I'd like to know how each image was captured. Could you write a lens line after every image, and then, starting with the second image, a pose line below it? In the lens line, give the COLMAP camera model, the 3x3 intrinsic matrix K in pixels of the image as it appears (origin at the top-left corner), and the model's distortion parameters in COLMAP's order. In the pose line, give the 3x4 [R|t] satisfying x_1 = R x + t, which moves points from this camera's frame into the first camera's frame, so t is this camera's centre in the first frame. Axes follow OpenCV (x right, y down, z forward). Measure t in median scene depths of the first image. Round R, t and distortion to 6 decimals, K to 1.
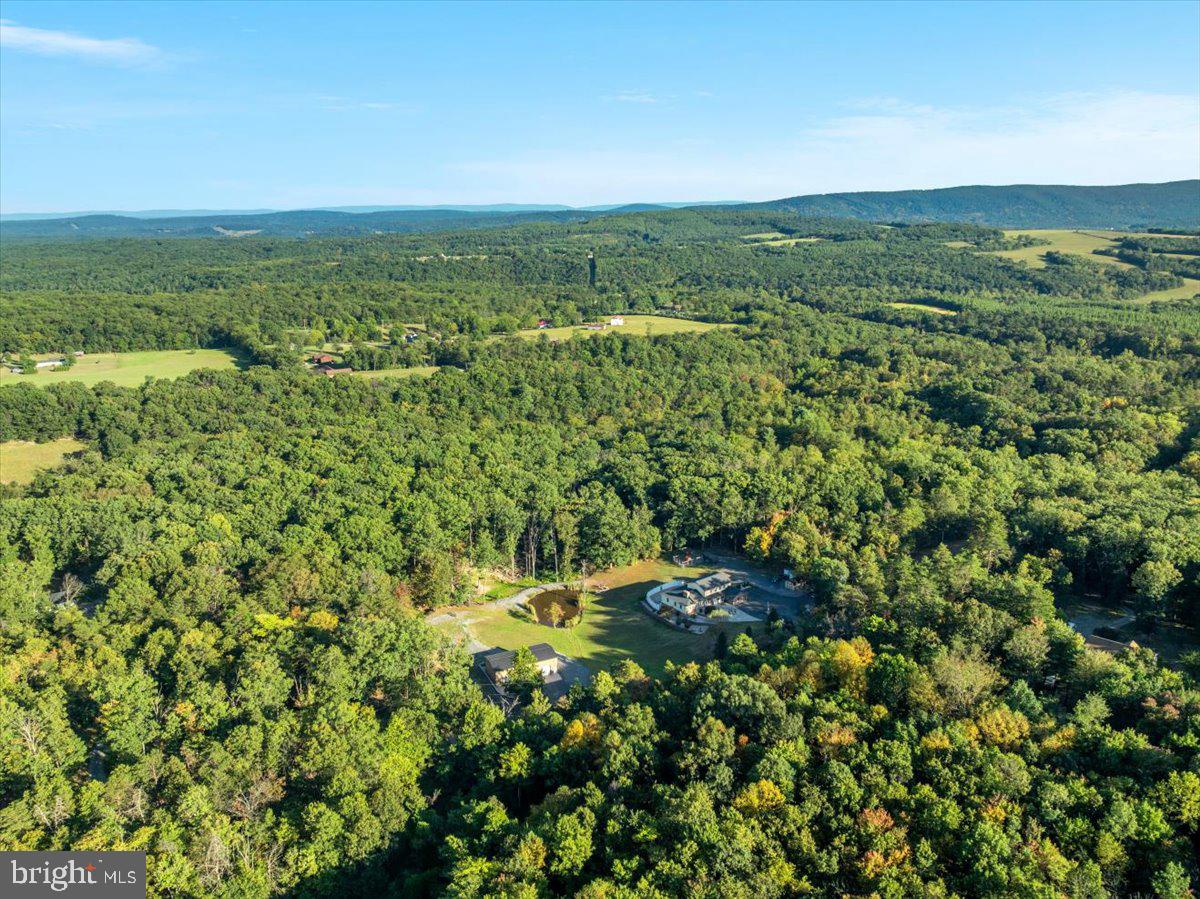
lens RADIAL K [[872.4, 0, 602.2], [0, 872.4, 403.6], [0, 0, 1]] dist [-0.032171, 0.001341]
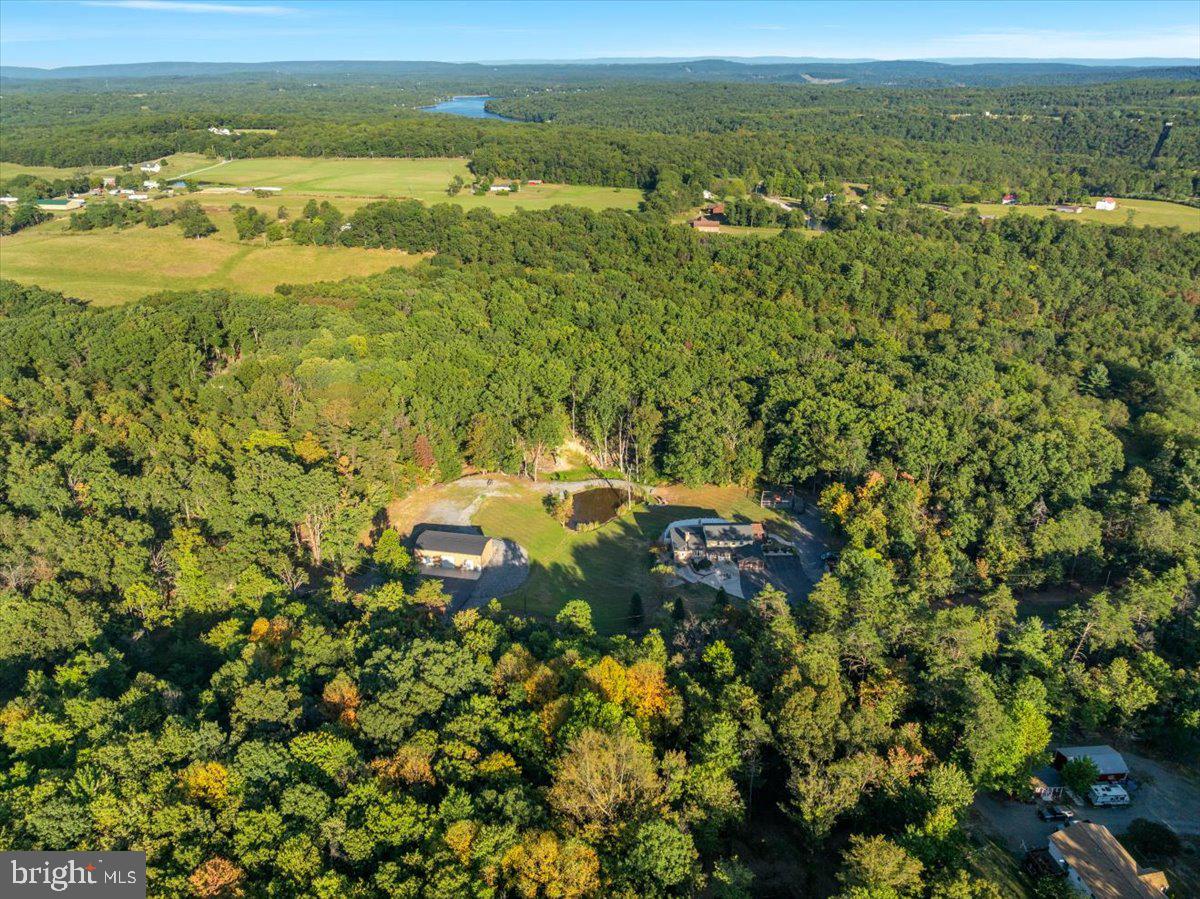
lens RADIAL K [[872.4, 0, 602.2], [0, 872.4, 403.6], [0, 0, 1]] dist [-0.032171, 0.001341]
pose [[0.812652, 0.223743, -0.538086, 0.160387], [-0.135421, 0.970585, 0.199062, -0.018166], [0.566797, -0.088900, 0.819047, 0.112906]]
